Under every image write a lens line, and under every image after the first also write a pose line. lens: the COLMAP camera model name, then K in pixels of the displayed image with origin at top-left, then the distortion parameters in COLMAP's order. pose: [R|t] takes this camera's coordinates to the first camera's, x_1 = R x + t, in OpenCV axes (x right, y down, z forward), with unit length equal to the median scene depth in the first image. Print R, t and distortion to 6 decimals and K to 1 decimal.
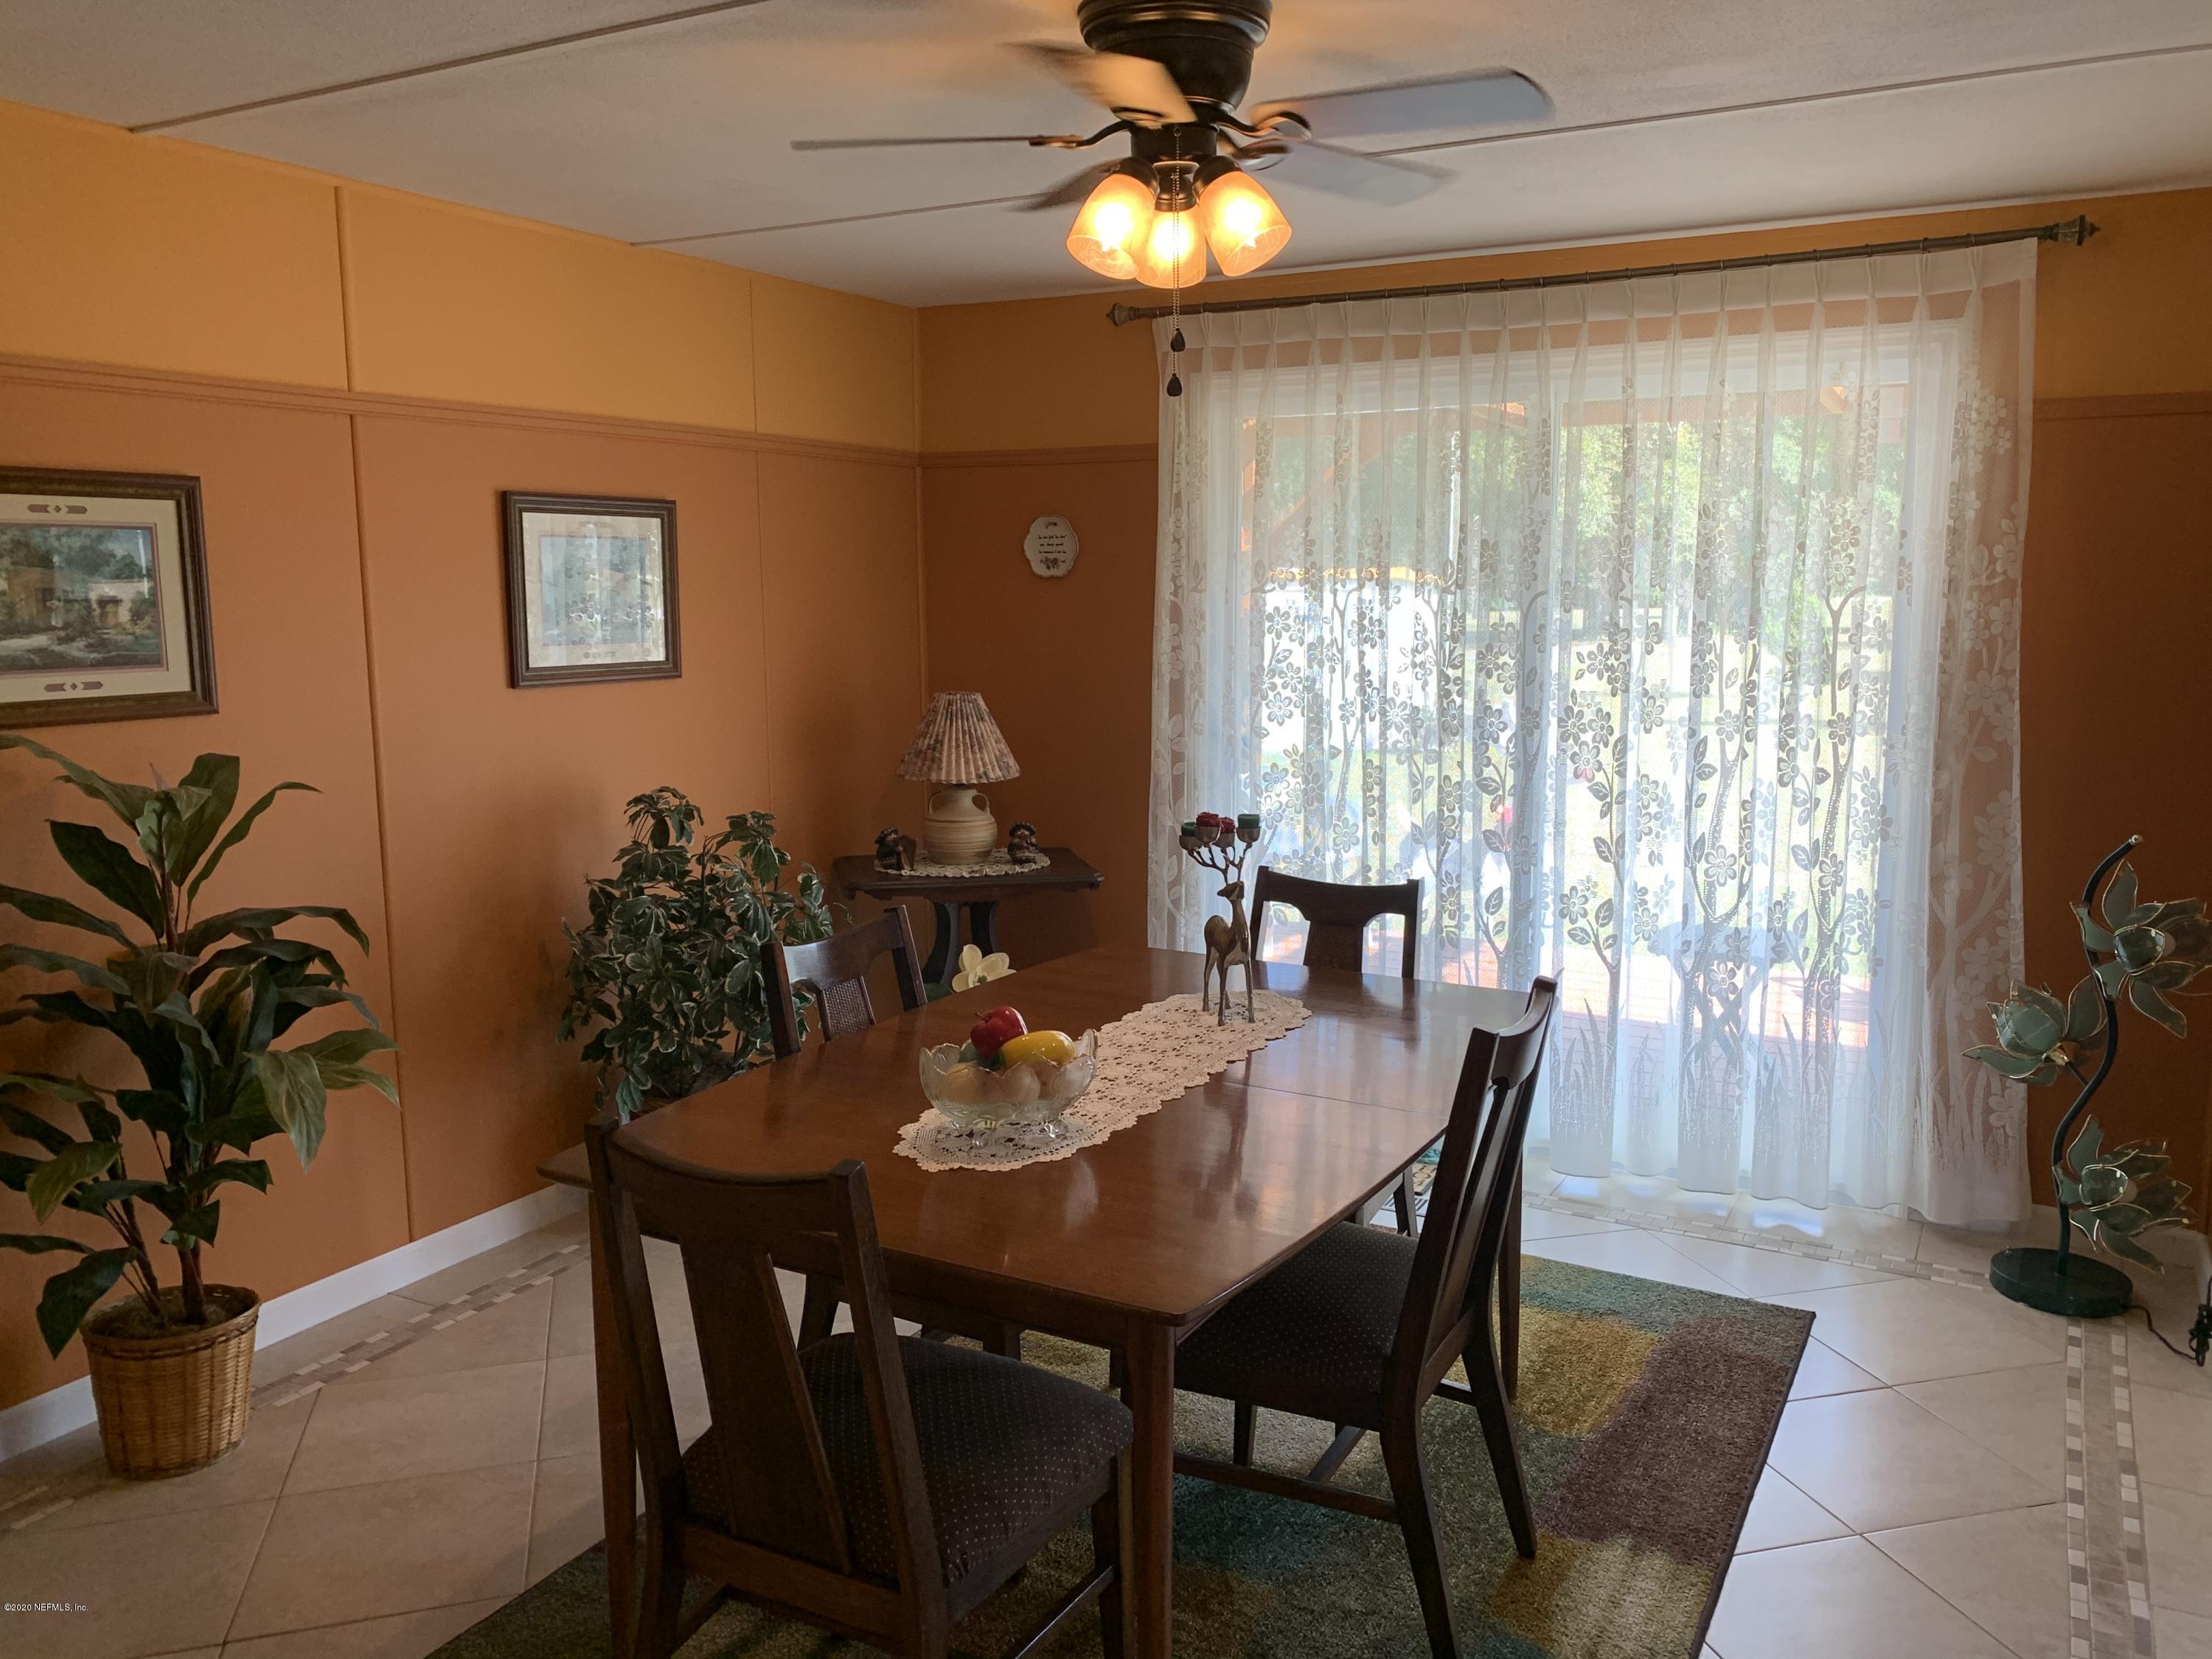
lens RADIAL K [[1700.9, 0, 1121.4], [0, 1700.9, 813.5], [0, 0, 1]] dist [0.035061, -0.035166]
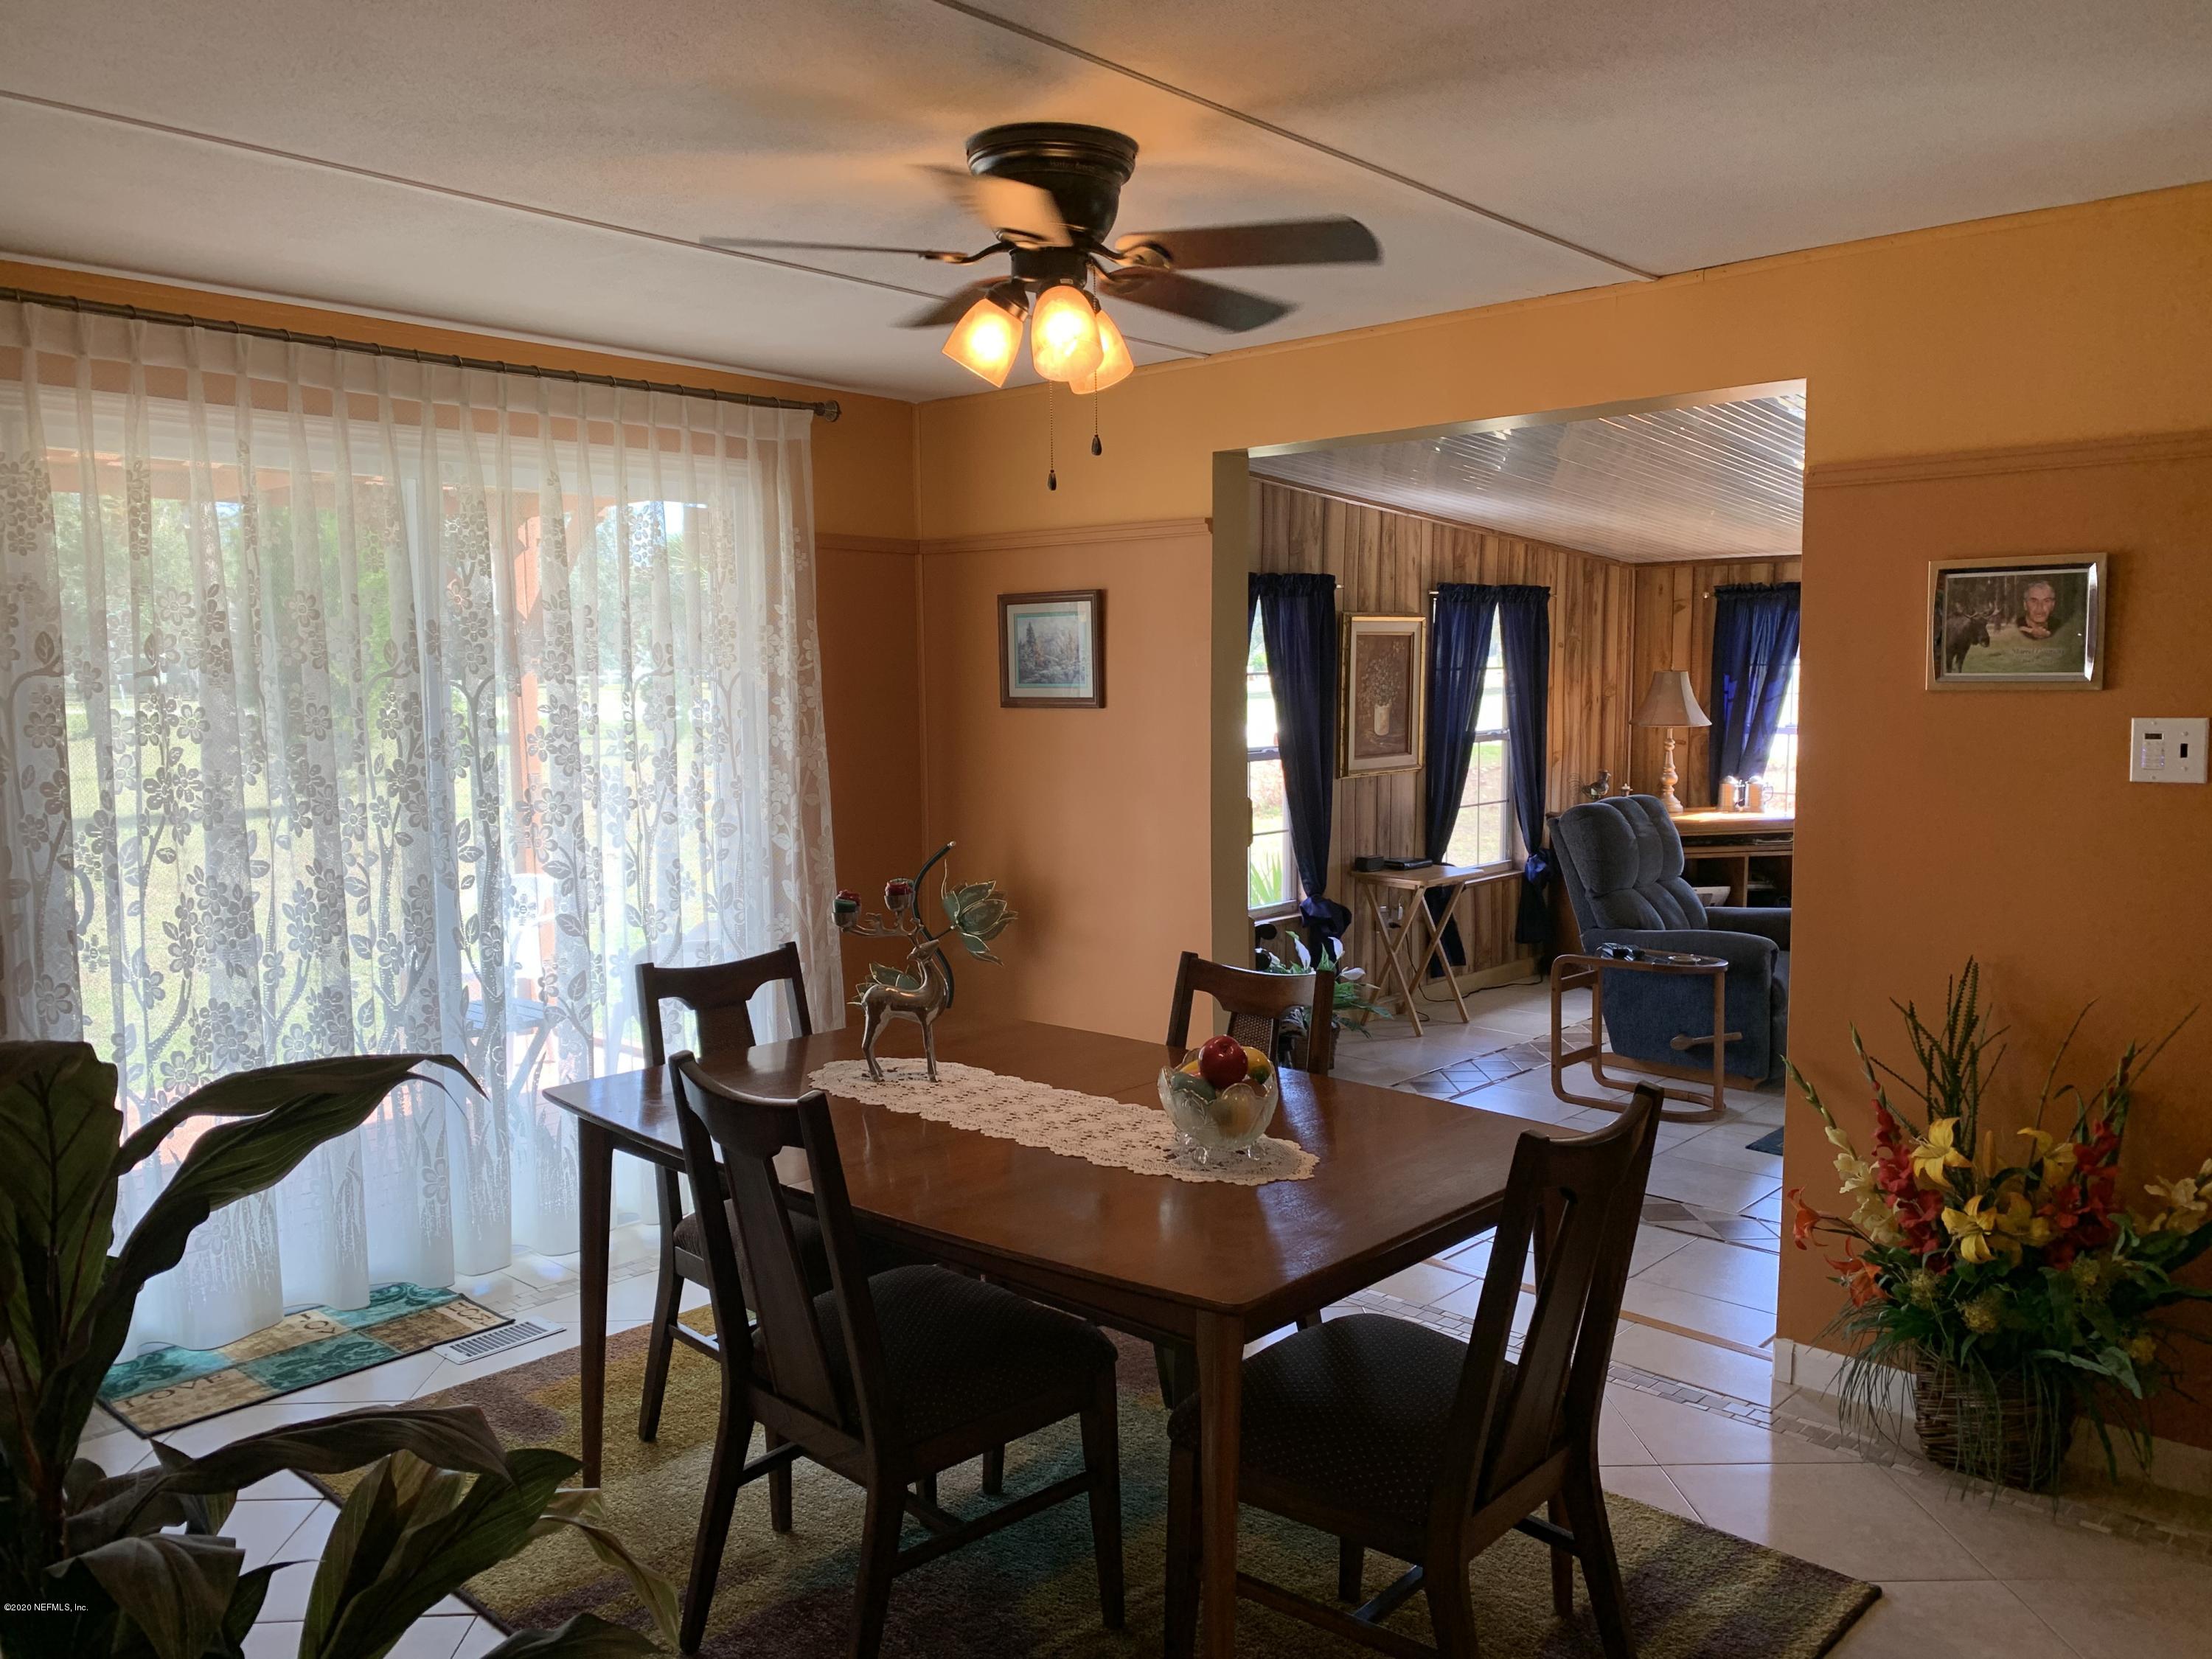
lens RADIAL K [[1700.9, 0, 1115.1], [0, 1700.9, 835.0], [0, 0, 1]] dist [0.035061, -0.035166]
pose [[0.229874, -0.097399, 0.968334, -0.668286], [0.130431, 0.989087, 0.068523, -0.062885], [-0.964441, 0.110549, 0.240069, 0.447022]]
